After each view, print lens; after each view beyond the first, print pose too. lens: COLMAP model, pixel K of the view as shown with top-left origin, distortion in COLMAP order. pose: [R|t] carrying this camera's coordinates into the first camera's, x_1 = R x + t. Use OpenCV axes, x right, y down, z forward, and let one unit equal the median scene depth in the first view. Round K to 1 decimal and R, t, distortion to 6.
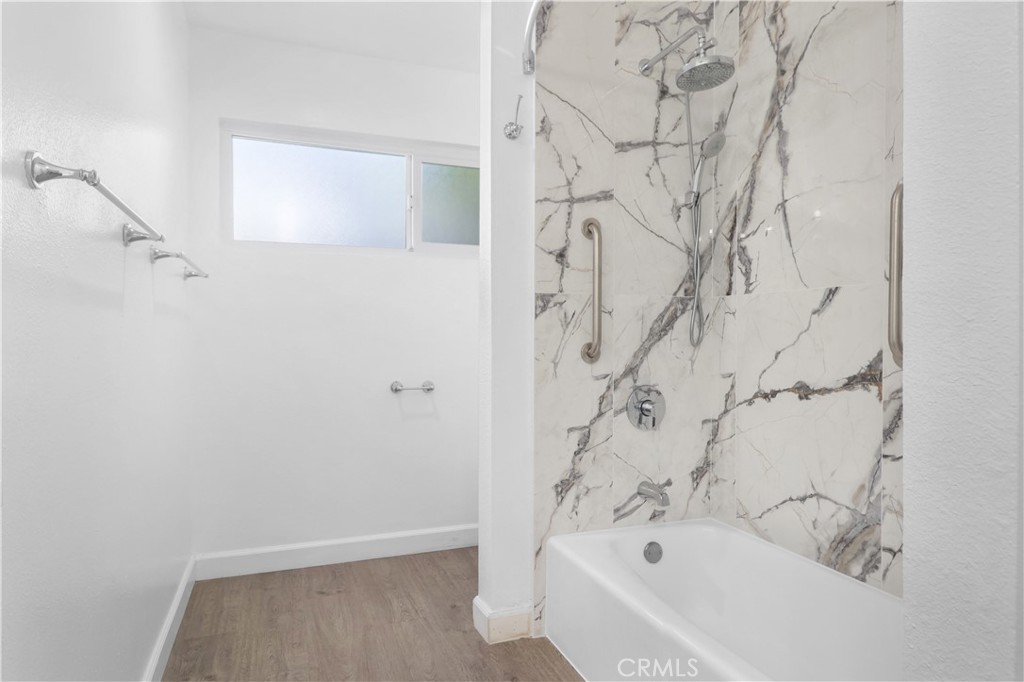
lens RADIAL K [[602.6, 0, 509.3], [0, 602.6, 343.4], [0, 0, 1]] dist [0.004295, -0.001337]
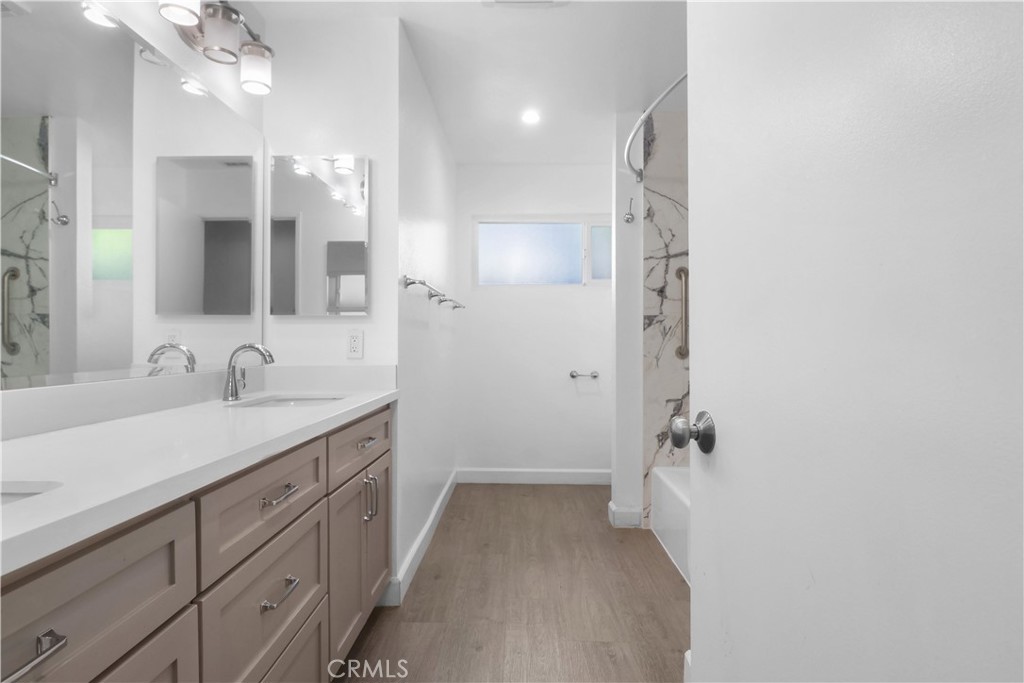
lens RADIAL K [[557.3, 0, 513.0], [0, 557.3, 340.9], [0, 0, 1]] dist [0.006181, -0.013000]
pose [[0.927387, 0.003323, -0.374088, 0.275195], [-0.007715, 0.999918, -0.010245, 0.004338], [0.374023, 0.012387, 0.927337, -0.521354]]
